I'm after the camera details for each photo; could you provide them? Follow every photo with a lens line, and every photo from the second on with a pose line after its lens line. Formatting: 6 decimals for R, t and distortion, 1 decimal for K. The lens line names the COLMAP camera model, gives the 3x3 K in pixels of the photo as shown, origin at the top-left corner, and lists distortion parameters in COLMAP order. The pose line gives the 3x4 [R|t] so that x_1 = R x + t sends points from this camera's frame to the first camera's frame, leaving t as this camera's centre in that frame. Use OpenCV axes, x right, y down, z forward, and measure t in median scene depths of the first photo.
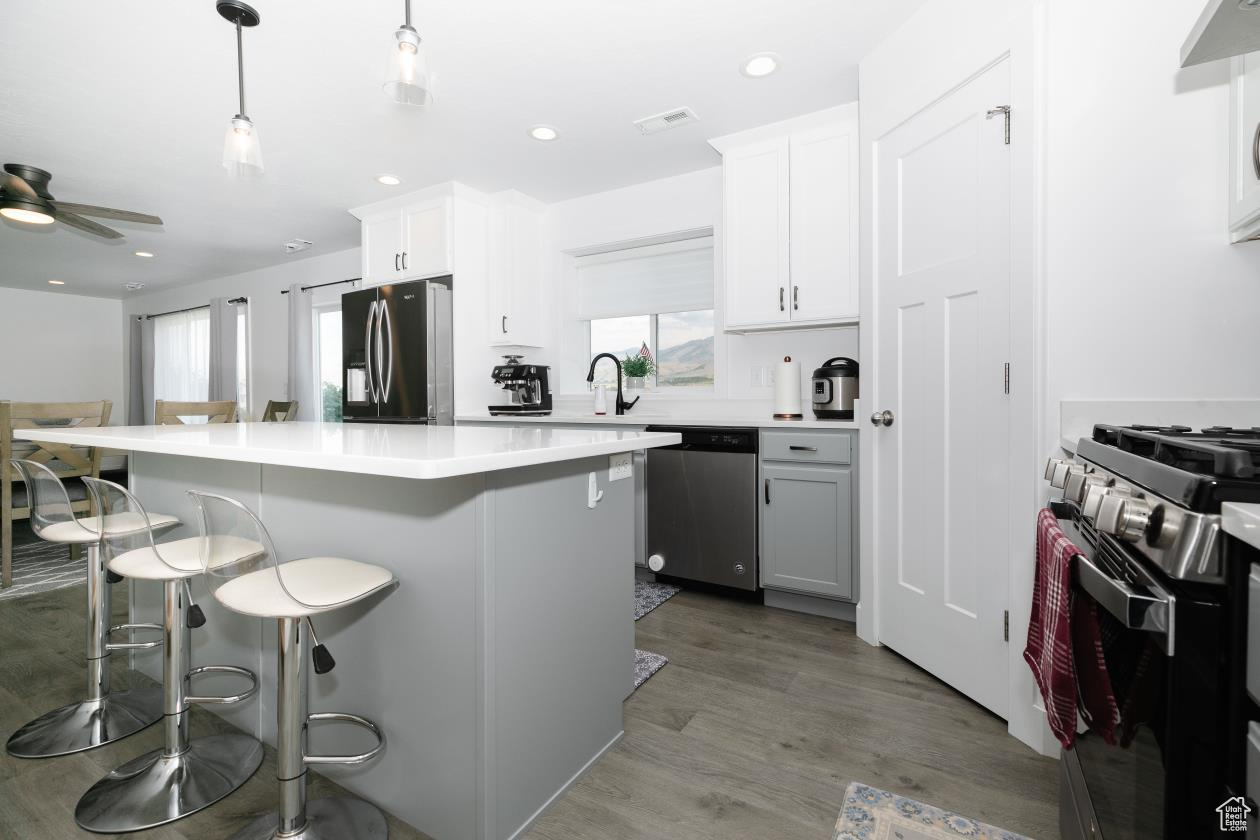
lens RADIAL K [[577.6, 0, 629.3], [0, 577.6, 407.0], [0, 0, 1]] dist [0.000361, 0.000051]
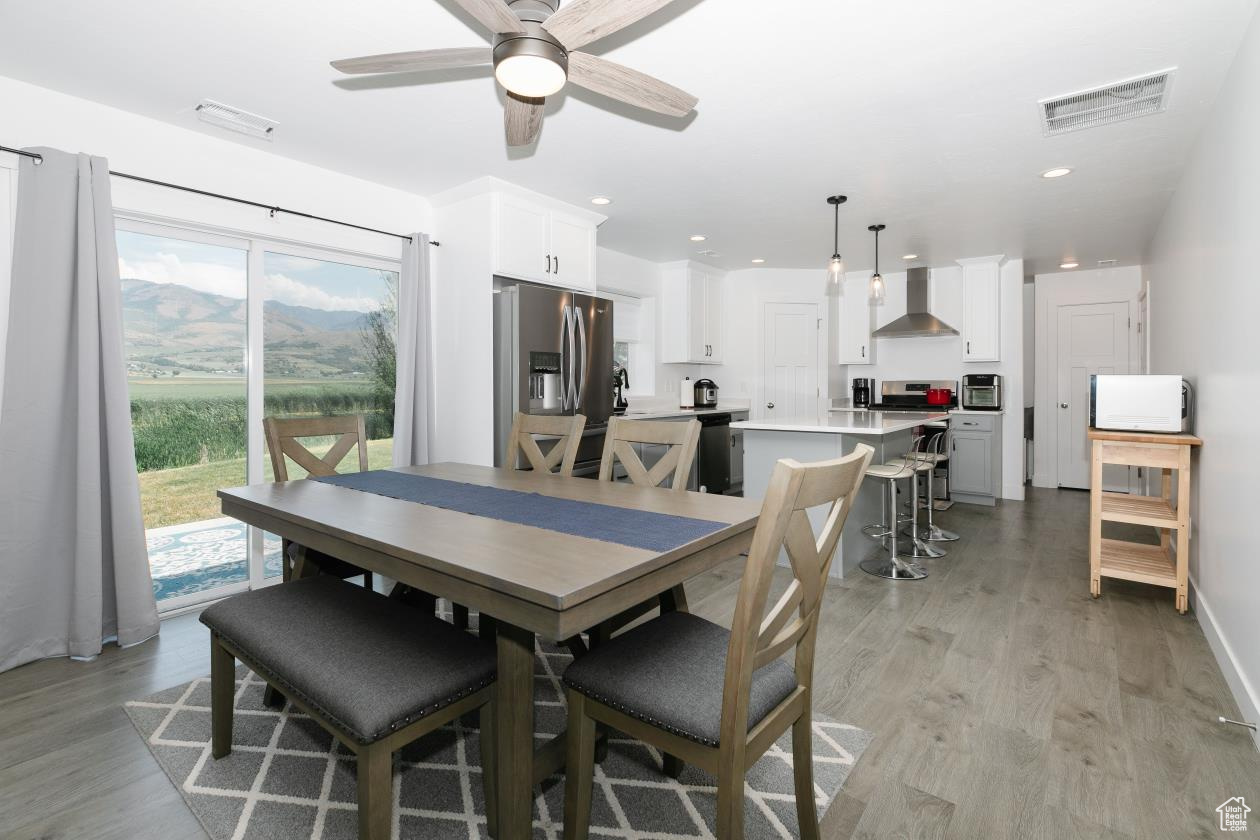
lens RADIAL K [[580.2, 0, 629.6], [0, 580.2, 384.2], [0, 0, 1]] dist [0.000230, -0.000168]
pose [[0.128737, 0.005786, 0.991662, -1.739159], [0.011430, 0.999908, -0.007317, -0.052232], [-0.991613, 0.012277, 0.128659, 0.943628]]
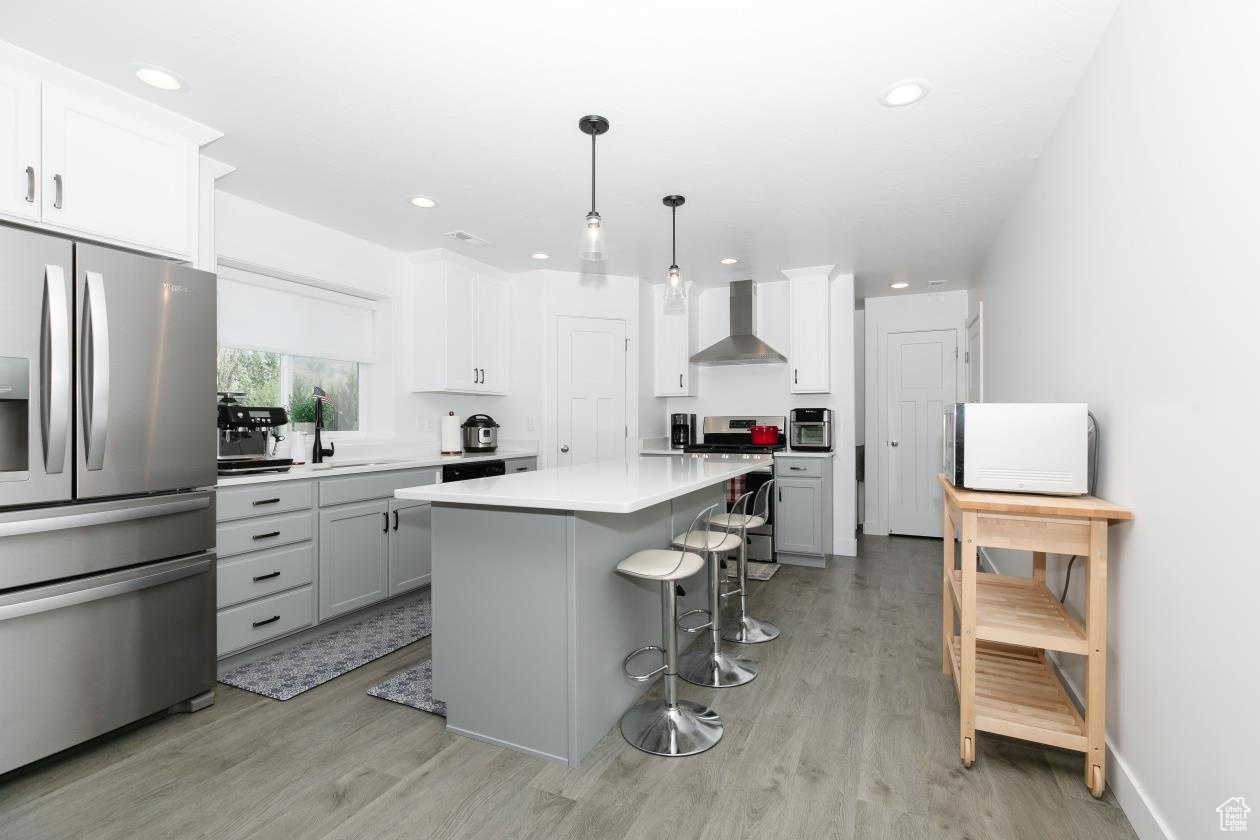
lens RADIAL K [[568.2, 0, 630.0], [0, 568.2, 420.0], [0, 0, 1]] dist [0.001461, 0.000035]
pose [[-0.096031, 0.008940, 0.995338, -1.213632], [0.017051, 0.999828, -0.007335, -0.050272], [-0.995232, 0.016267, -0.096167, 0.690361]]
